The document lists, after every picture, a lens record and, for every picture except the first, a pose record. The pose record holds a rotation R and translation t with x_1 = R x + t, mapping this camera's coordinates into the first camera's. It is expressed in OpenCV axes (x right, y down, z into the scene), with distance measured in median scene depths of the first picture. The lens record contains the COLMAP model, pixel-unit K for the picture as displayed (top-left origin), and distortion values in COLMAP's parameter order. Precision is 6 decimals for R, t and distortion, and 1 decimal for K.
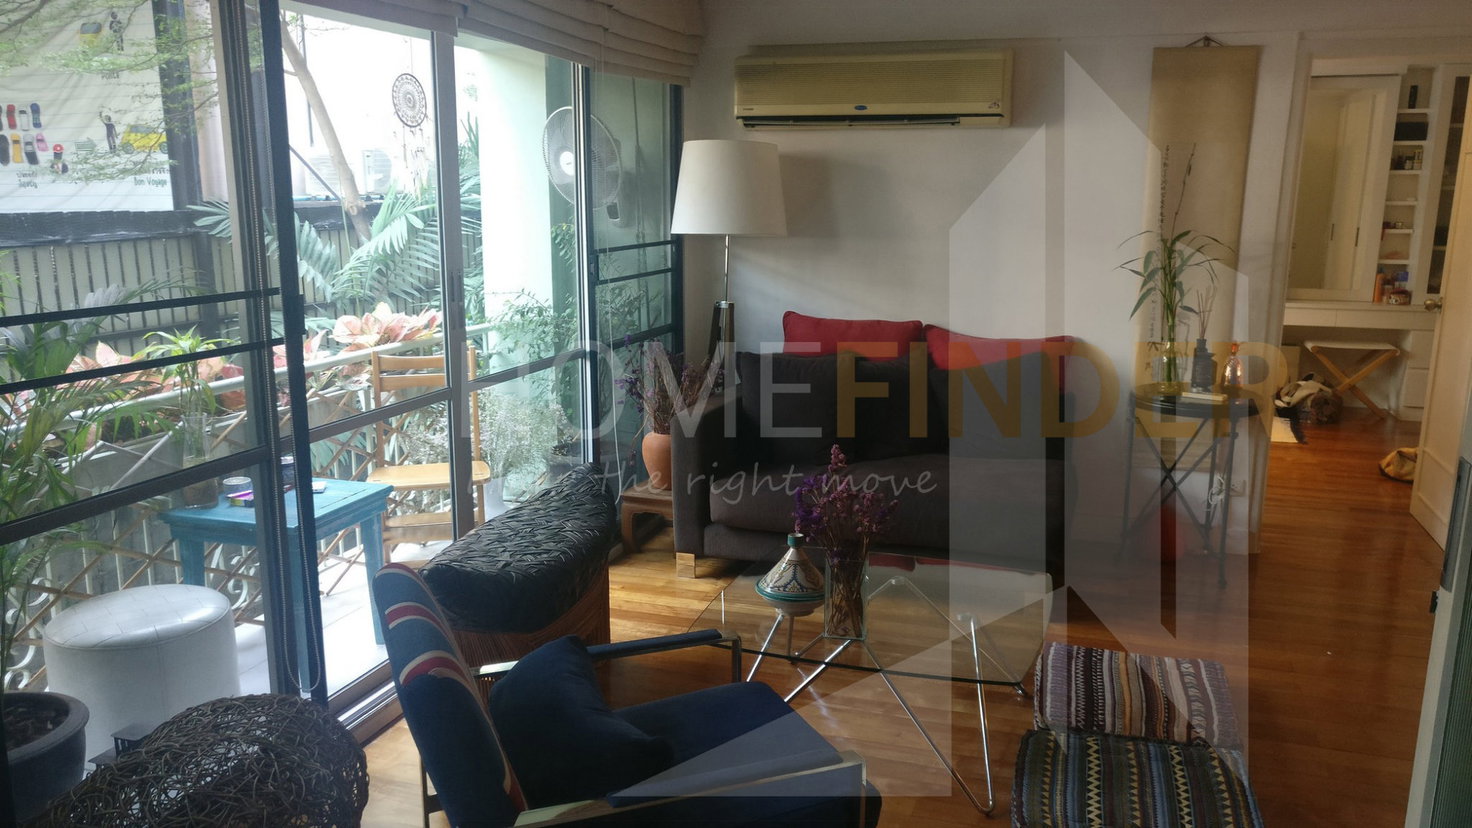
lens RADIAL K [[1145.9, 0, 756.6], [0, 1145.9, 426.5], [0, 0, 1]] dist [-0.002904, -0.004334]
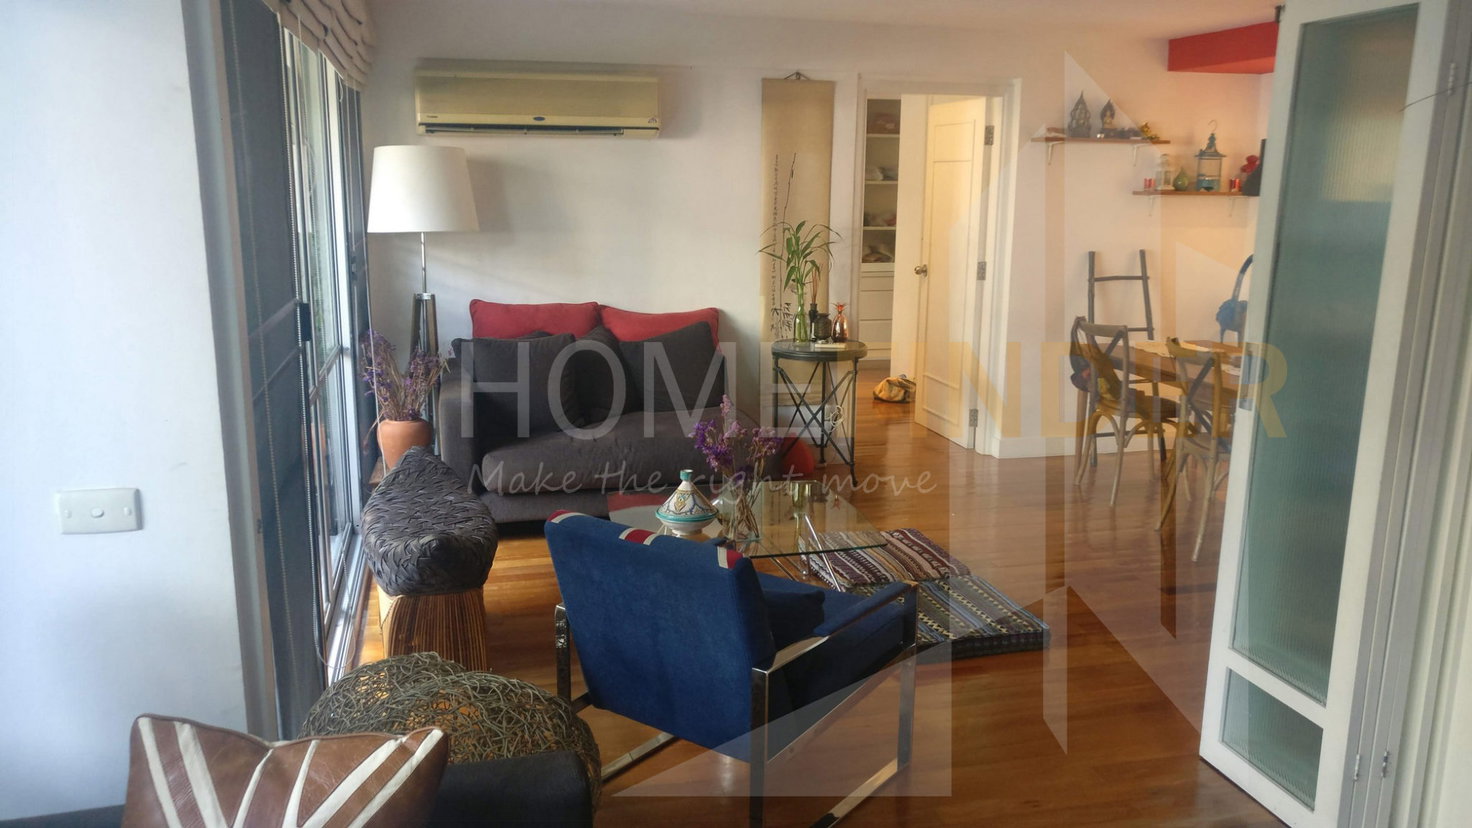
lens RADIAL K [[1121.0, 0, 736.0], [0, 1121.0, 414.0], [0, 0, 1]] dist [0.015687, 0.003964]
pose [[0.862979, -0.105243, 0.494156, -0.328838], [0.101049, 0.994256, 0.035284, -0.004019], [-0.495031, 0.019485, 0.868657, -0.069660]]
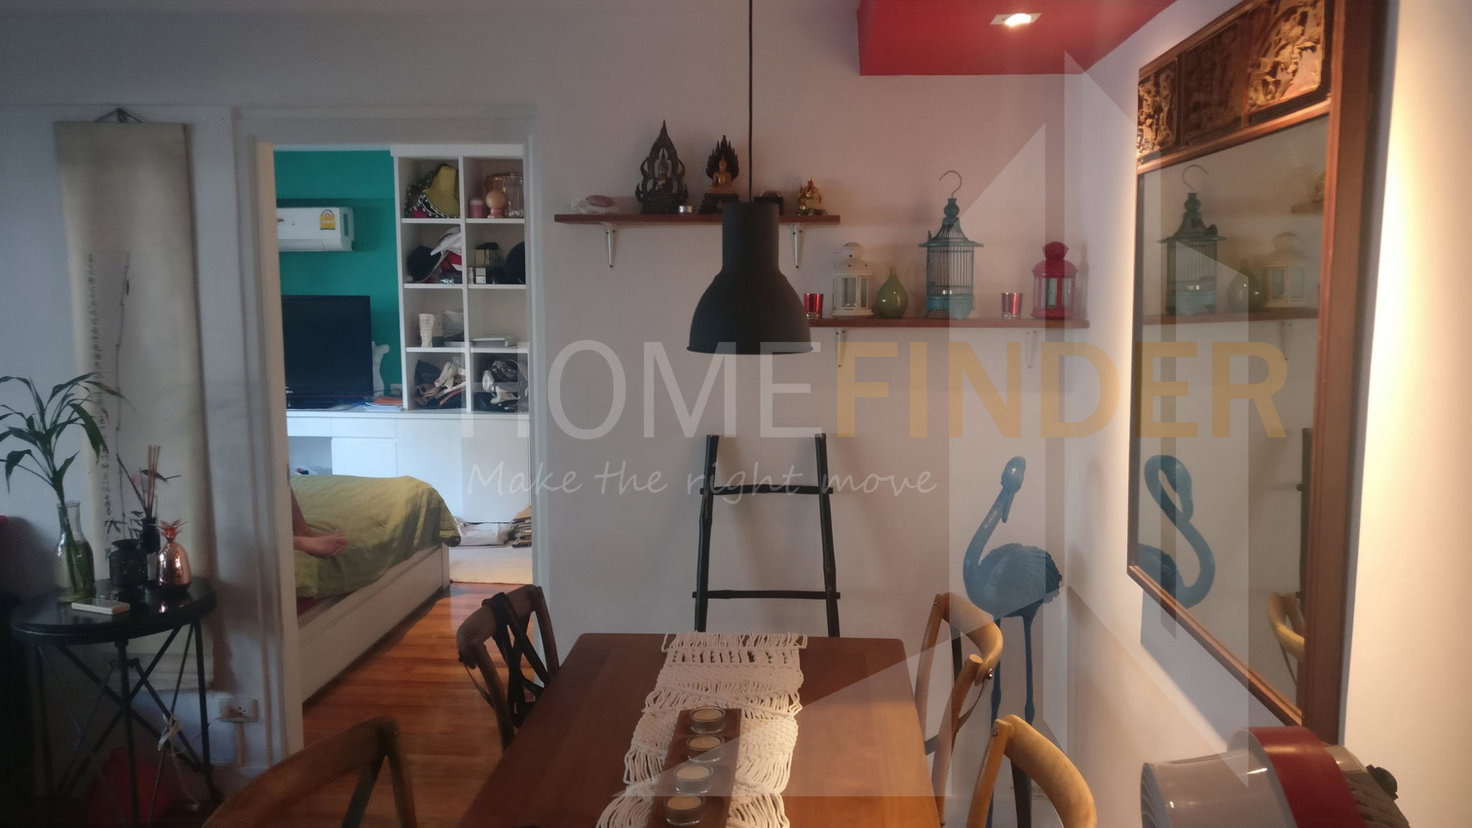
lens RADIAL K [[1121.0, 0, 736.0], [0, 1121.0, 414.0], [0, 0, 1]] dist [0.015687, 0.003964]
pose [[0.978824, -0.036463, 0.201429, 0.601403], [0.050699, 0.996532, -0.065975, -0.074135], [-0.198325, 0.074790, 0.977279, 0.217936]]
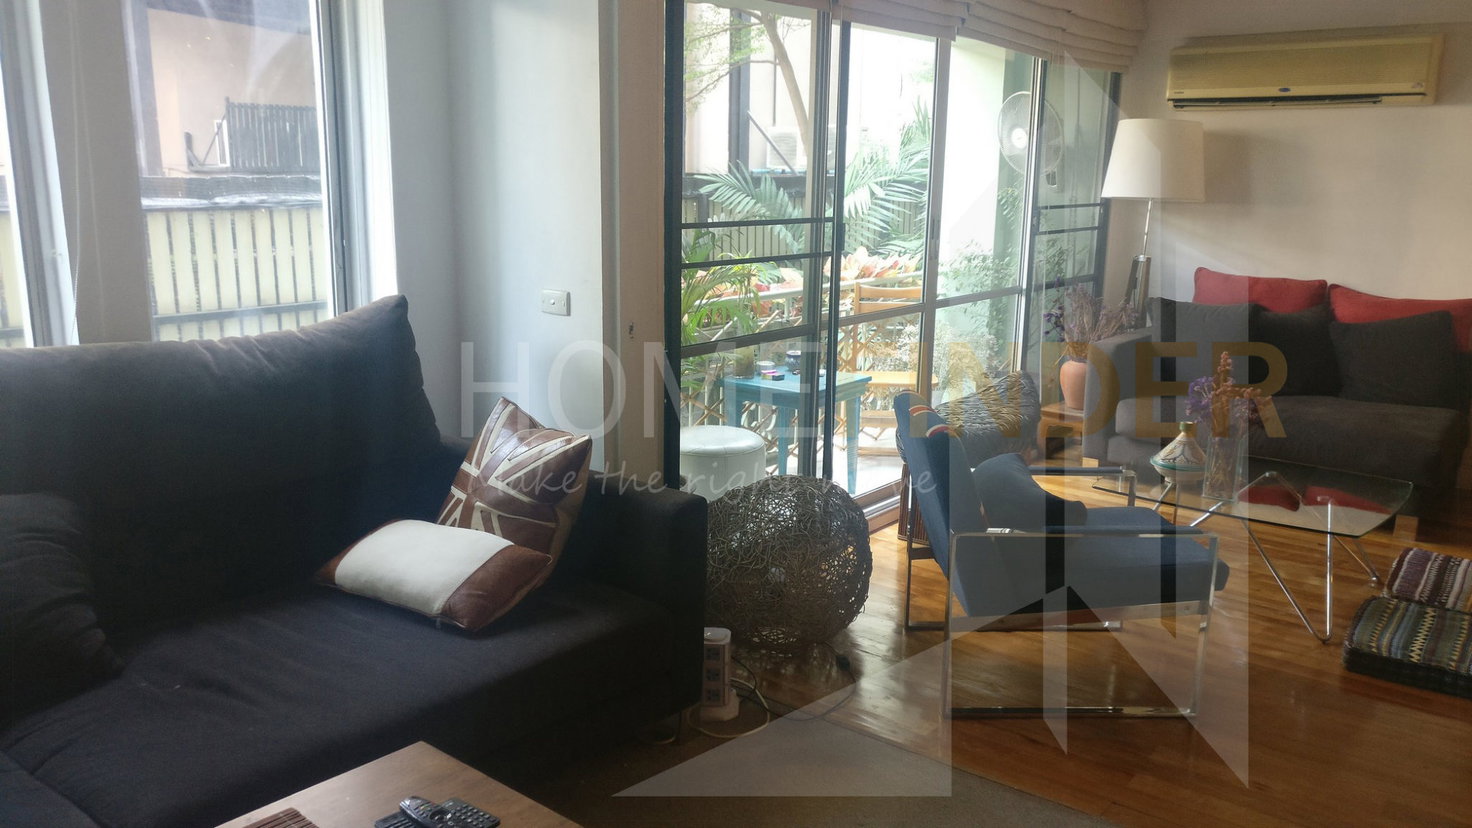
lens RADIAL K [[1095.5, 0, 759.5], [0, 1095.5, 412.0], [0, 0, 1]] dist [-0.007781, 0.028291]
pose [[0.935589, 0.087297, -0.342129, 0.002886], [-0.082163, 0.996182, 0.029500, 0.053620], [0.343398, 0.000511, 0.939190, -0.209172]]
